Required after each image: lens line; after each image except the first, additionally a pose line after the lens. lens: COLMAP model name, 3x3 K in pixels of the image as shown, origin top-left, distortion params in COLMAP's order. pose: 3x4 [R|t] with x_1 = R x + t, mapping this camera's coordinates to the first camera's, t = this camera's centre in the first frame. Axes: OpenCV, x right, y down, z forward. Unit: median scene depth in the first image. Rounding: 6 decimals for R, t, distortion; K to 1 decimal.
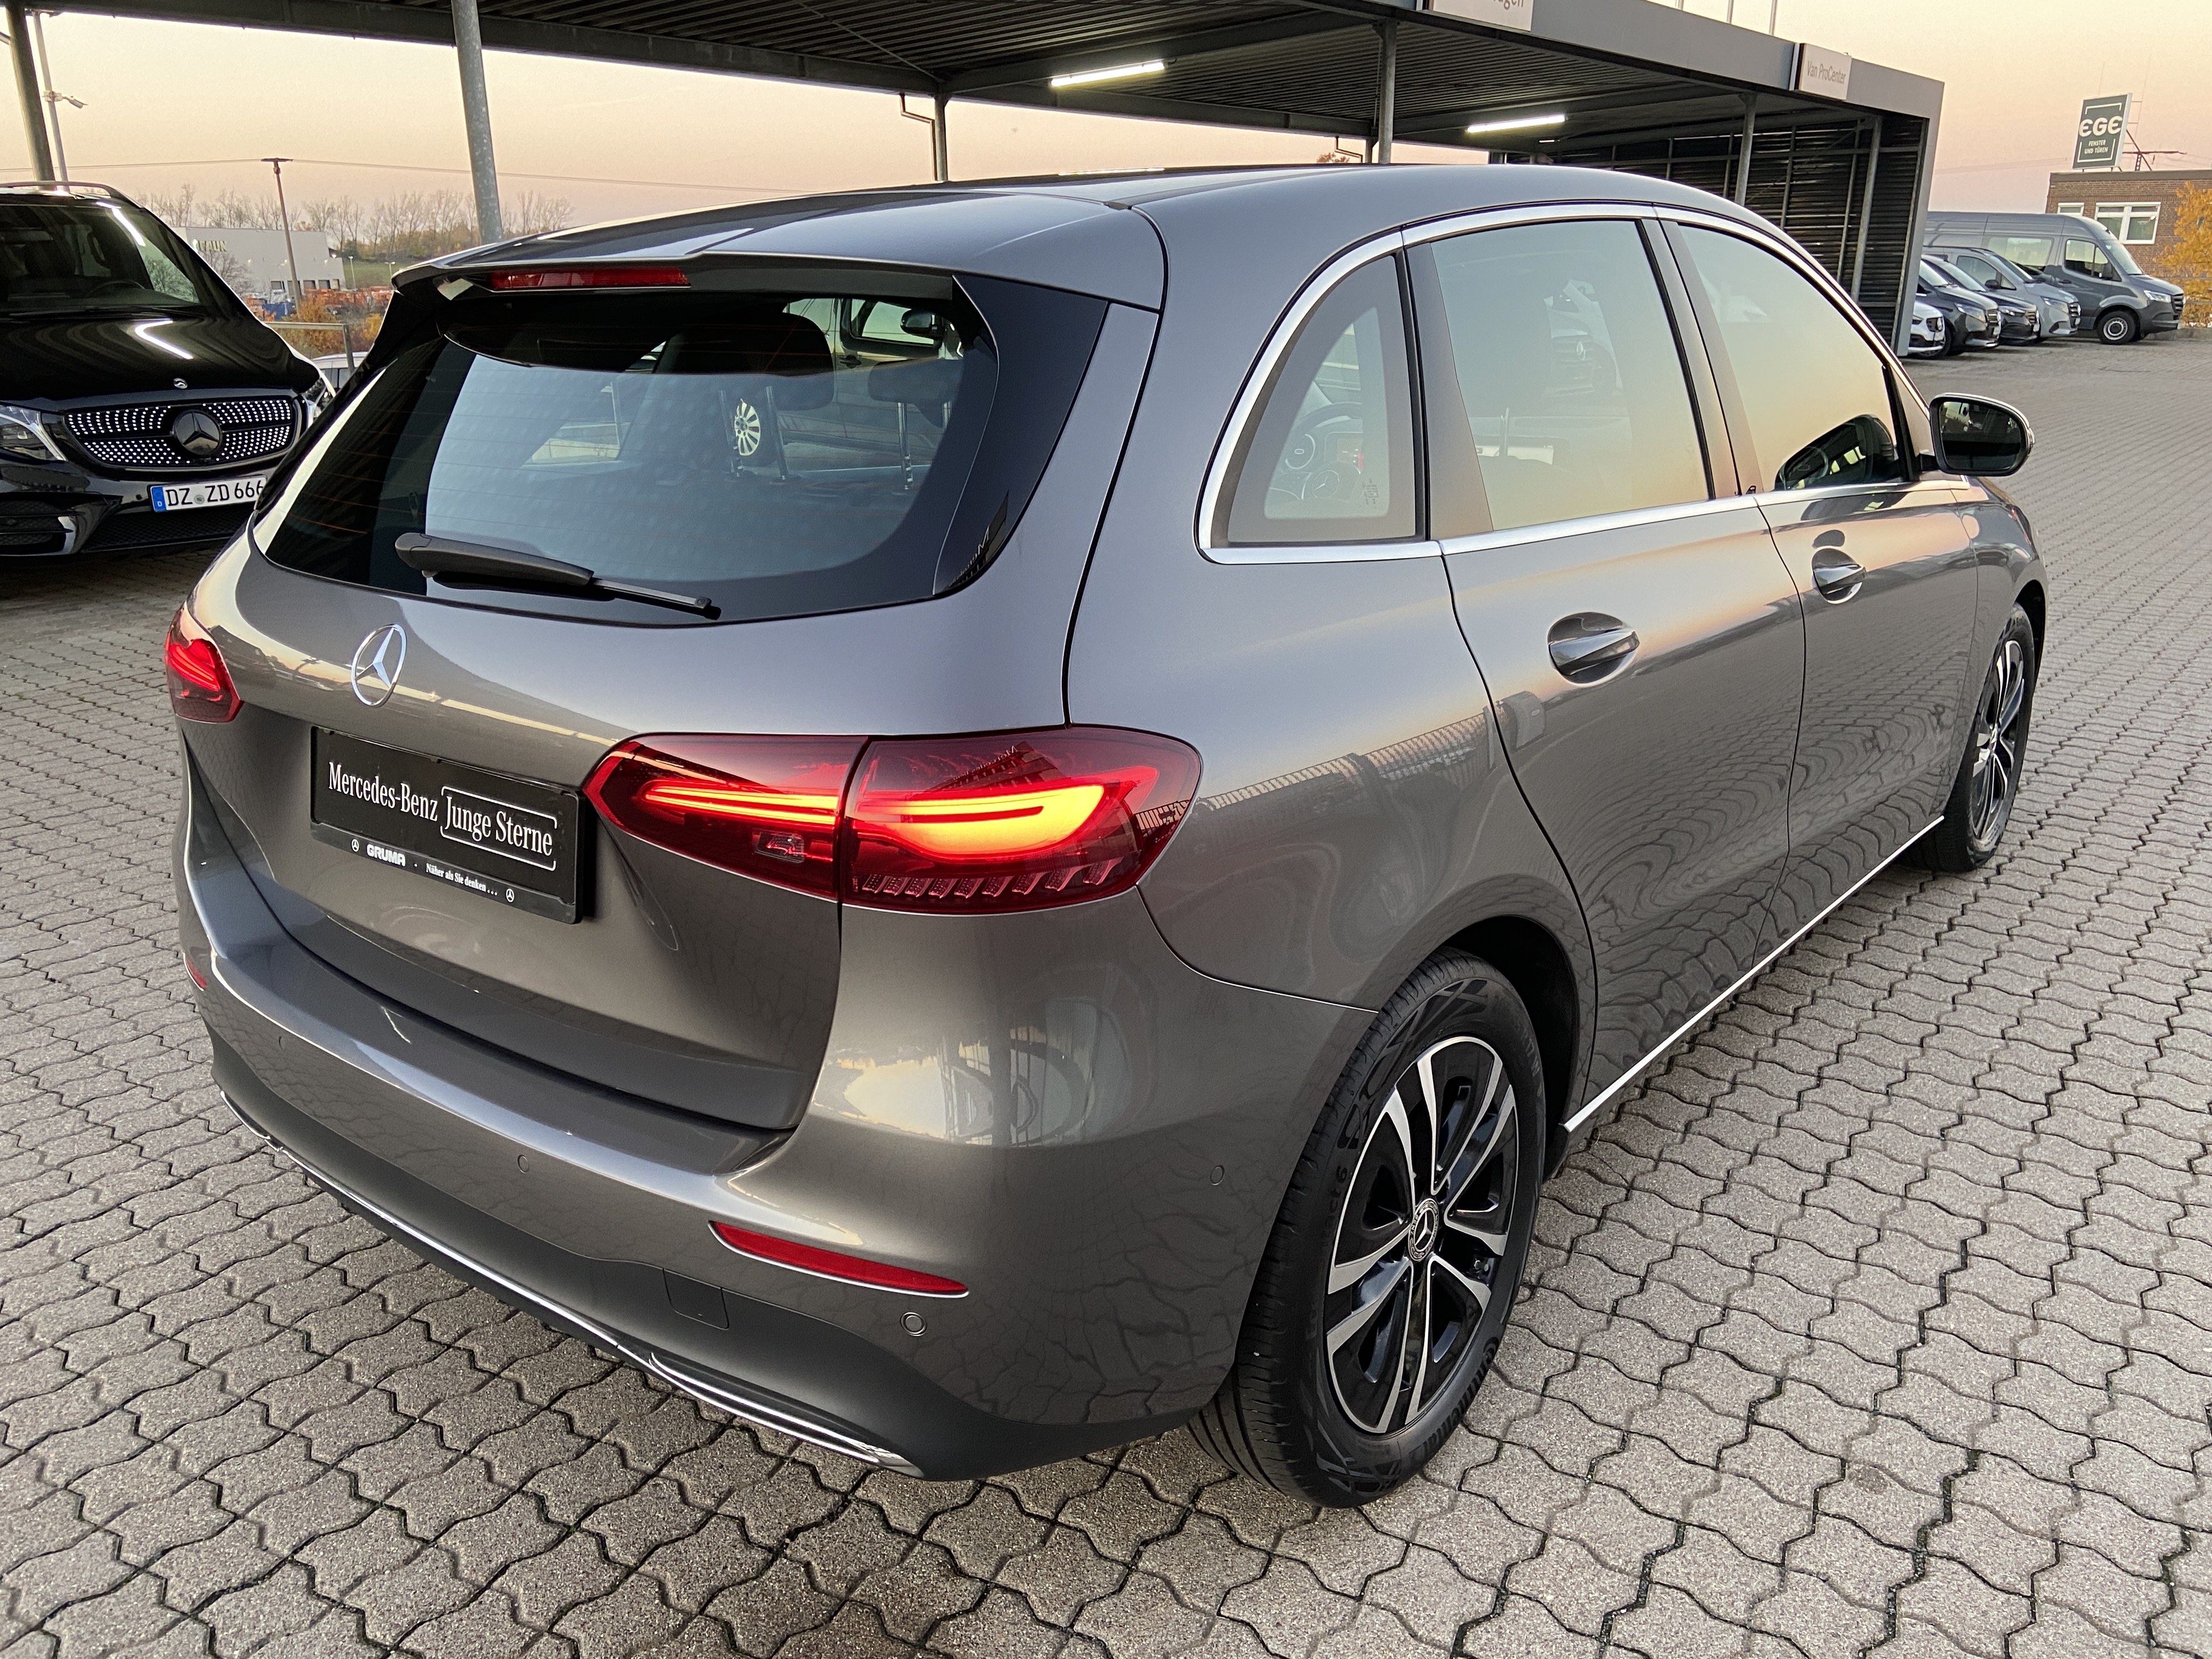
lens RADIAL K [[1698.2, 0, 1124.5], [0, 1698.2, 857.8], [0, 0, 1]] dist [0.100704, -0.126365]
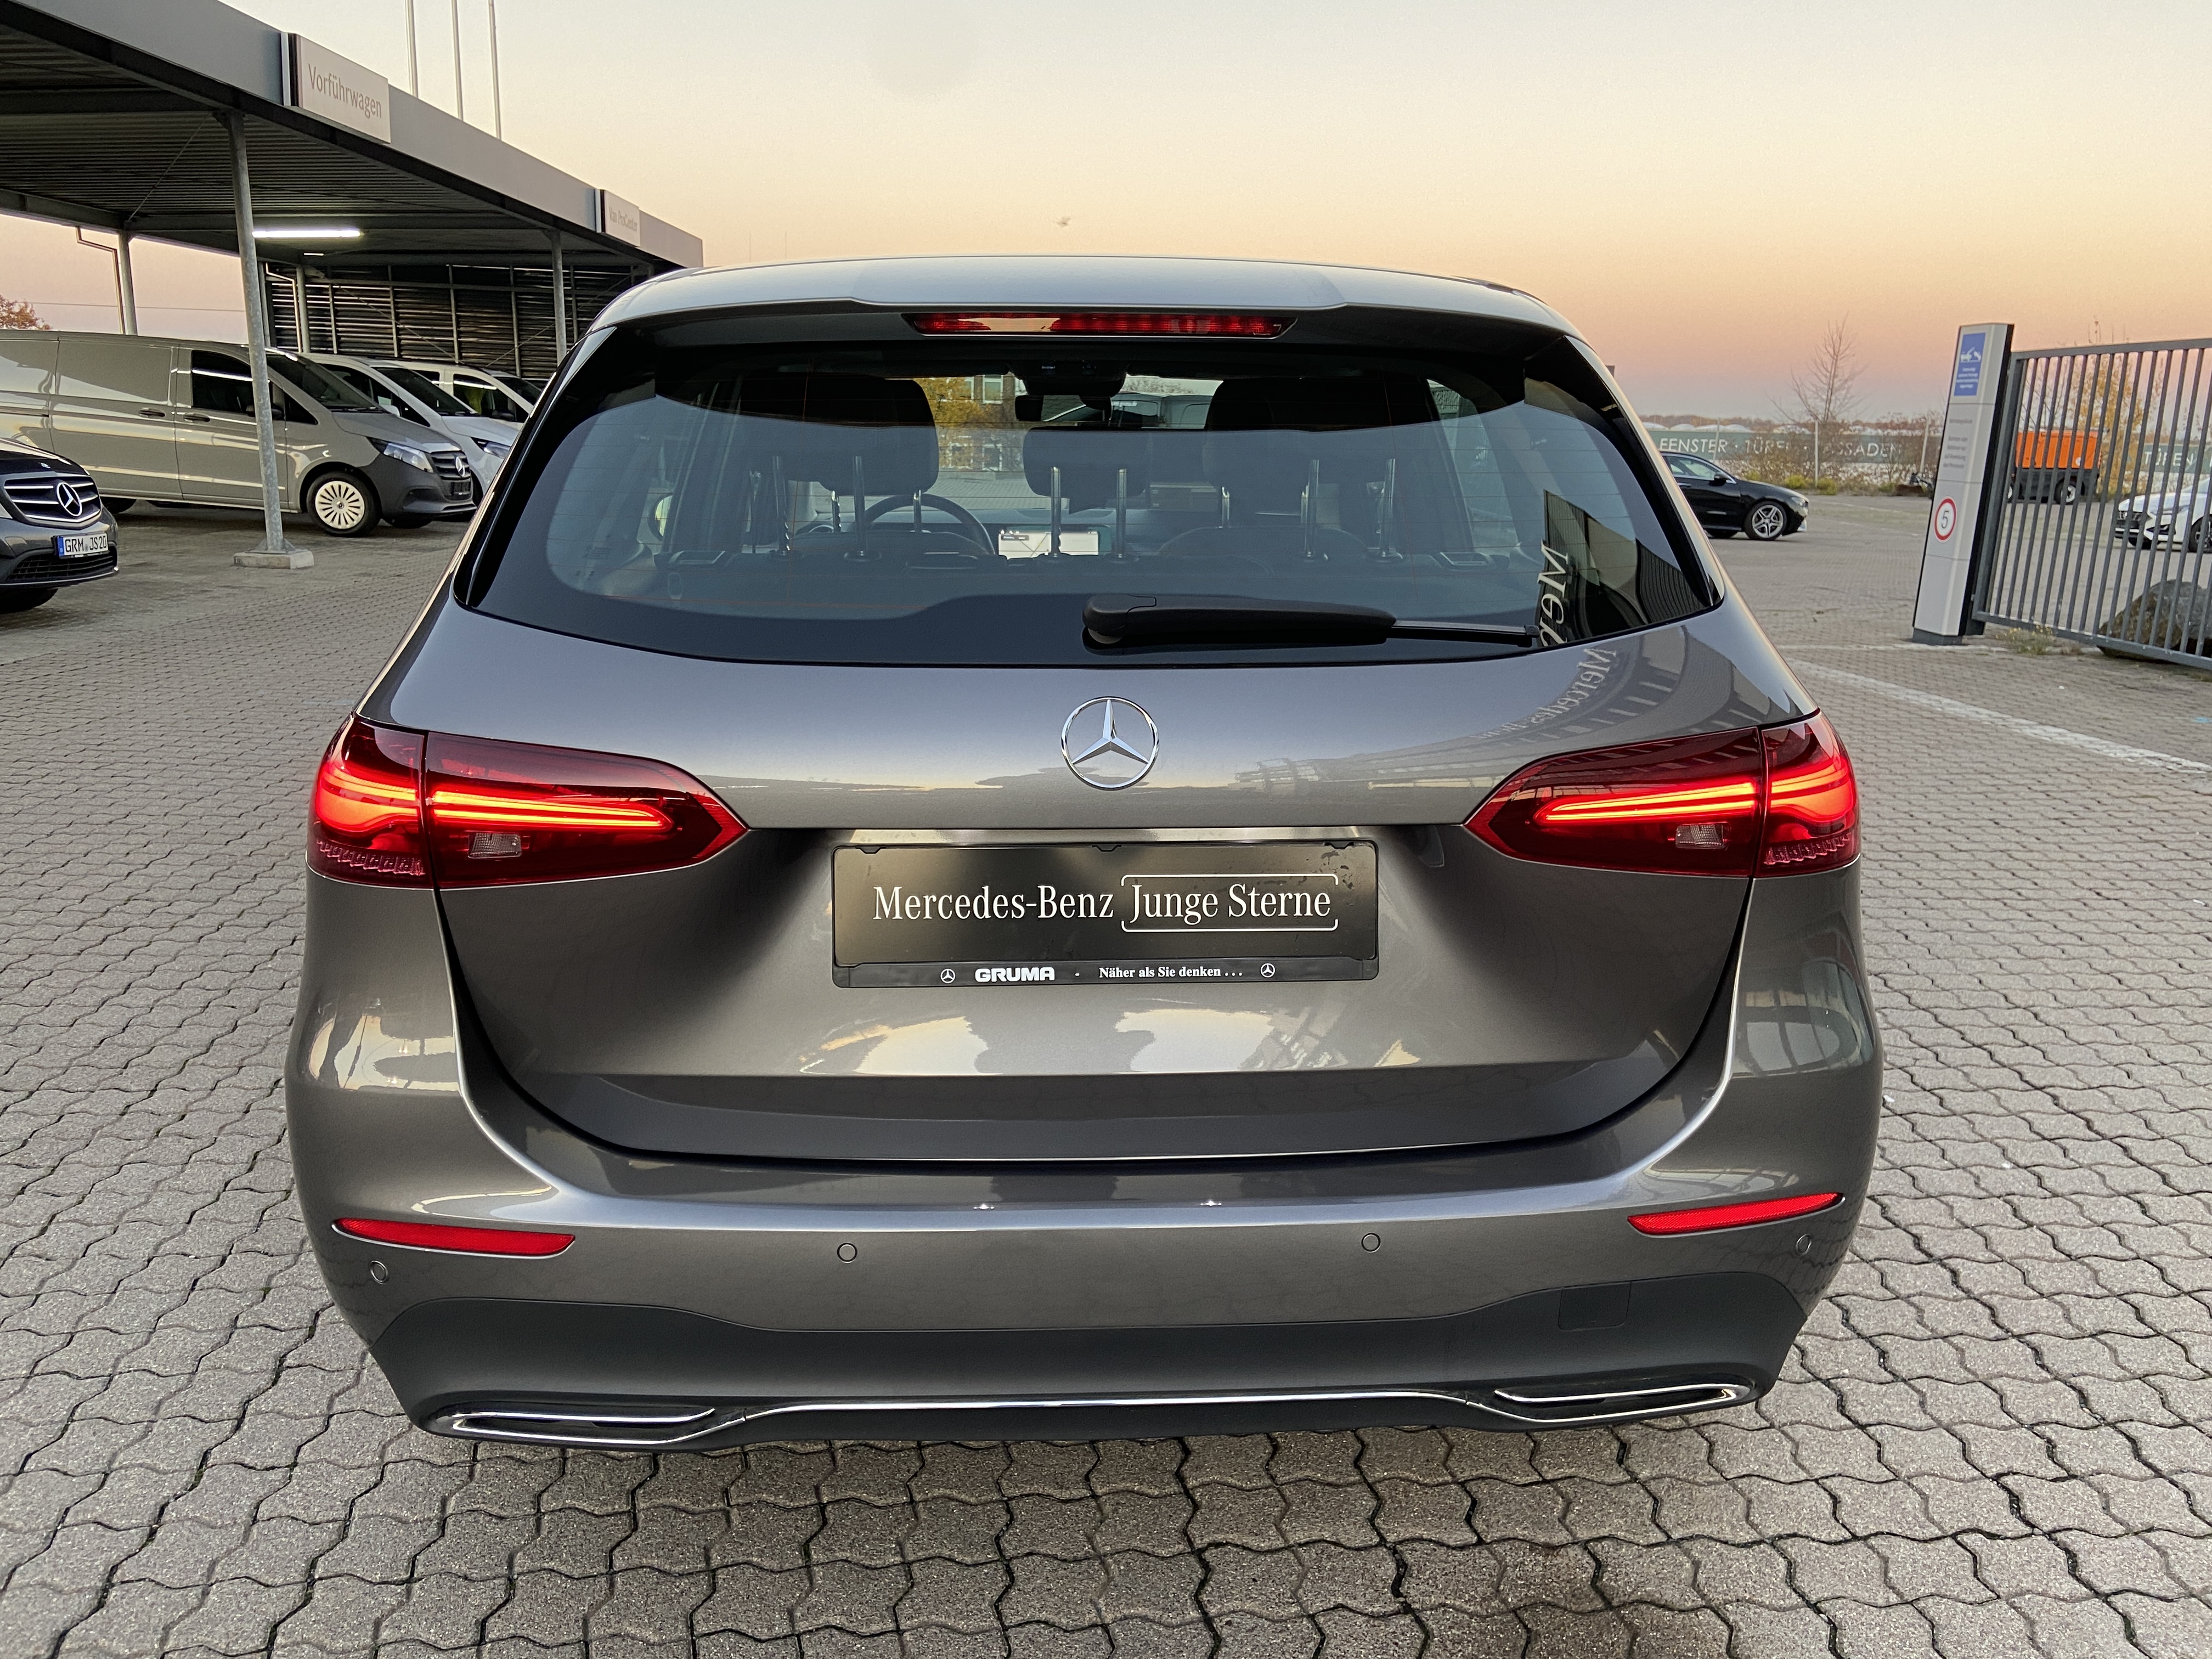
lens RADIAL K [[1698.2, 0, 1124.5], [0, 1698.2, 857.8], [0, 0, 1]] dist [0.100704, -0.126365]
pose [[0.734274, -0.138342, 0.664607, -0.632592], [0.185522, 0.982640, -0.000427, -0.032410], [-0.653011, 0.123612, 0.747193, 0.222488]]
